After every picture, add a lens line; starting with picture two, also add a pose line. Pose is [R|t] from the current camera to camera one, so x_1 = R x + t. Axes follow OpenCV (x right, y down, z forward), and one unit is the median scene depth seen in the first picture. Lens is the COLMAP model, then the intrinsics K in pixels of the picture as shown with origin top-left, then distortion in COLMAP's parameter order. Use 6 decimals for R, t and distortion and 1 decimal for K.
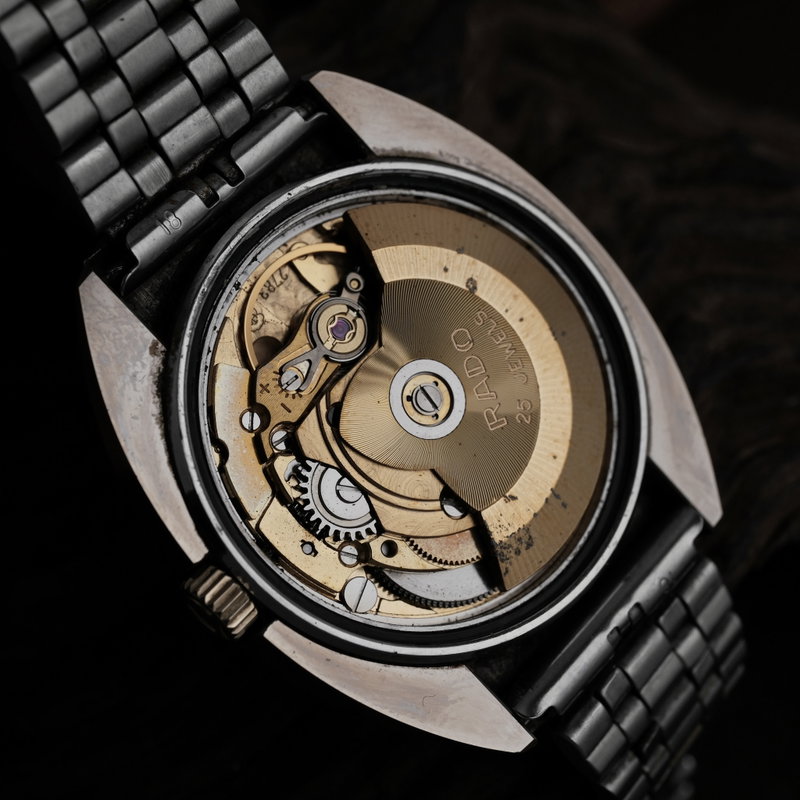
lens RADIAL K [[1542.8, 0, 417.6], [0, 1542.8, 396.2], [0, 0, 1]] dist [0.068752, -0.040328]
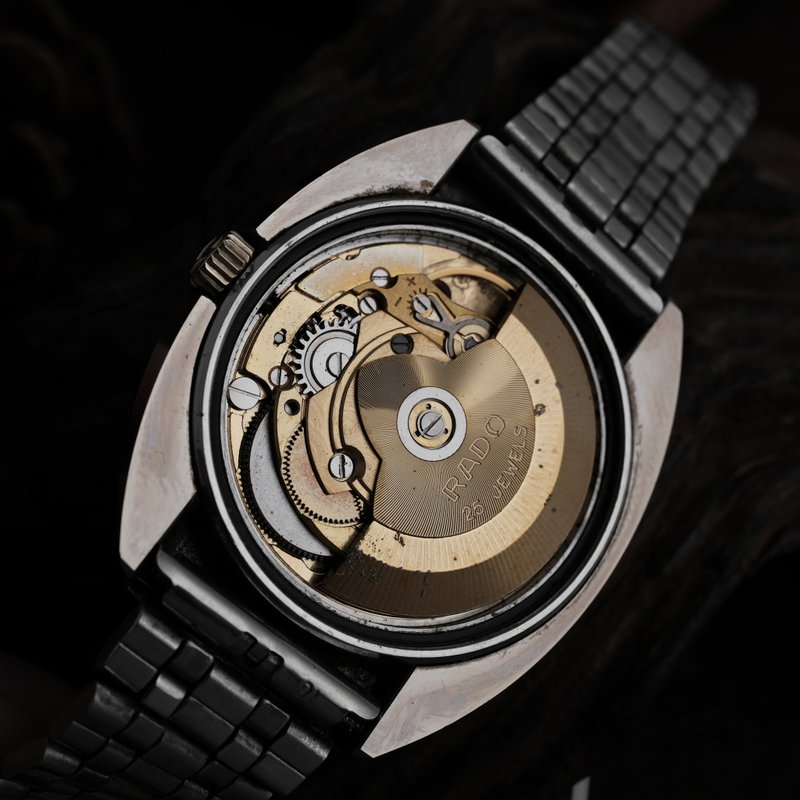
lens RADIAL K [[1542.8, 0, 417.6], [0, 1542.8, 396.2], [0, 0, 1]] dist [0.068752, -0.040328]
pose [[0.225546, 0.893364, -0.388625, 0.418442], [-0.967830, 0.159807, -0.194336, 0.224490], [-0.111508, 0.419955, 0.900669, 0.010893]]
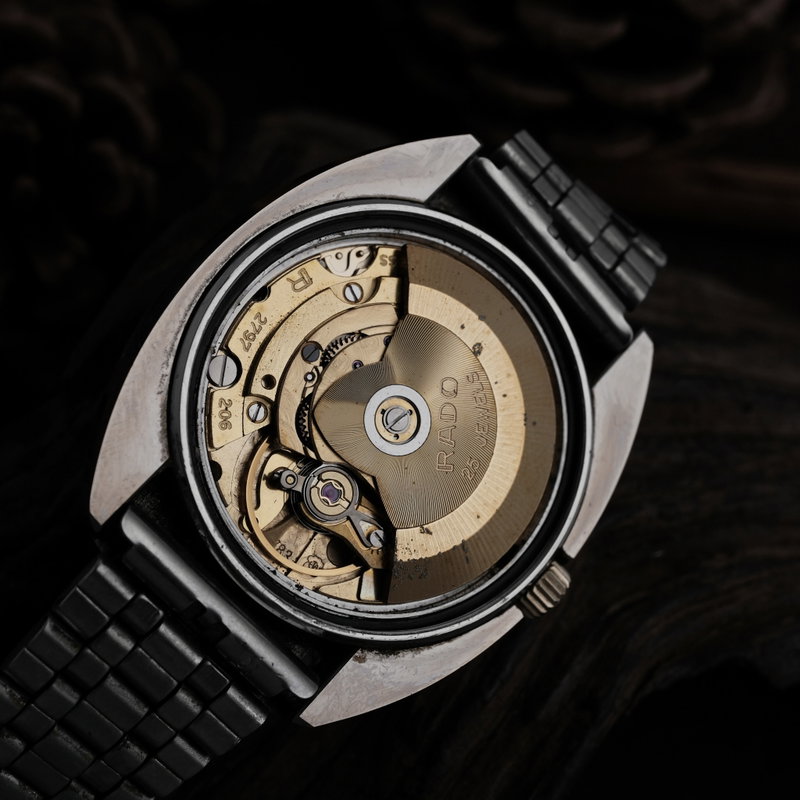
lens RADIAL K [[1542.8, 0, 417.6], [0, 1542.8, 396.2], [0, 0, 1]] dist [0.068752, -0.040328]
pose [[0.128257, -0.960867, -0.245530, 0.312104], [0.851627, -0.020160, 0.523760, -0.595318], [-0.508213, -0.276276, 0.815715, 0.065774]]
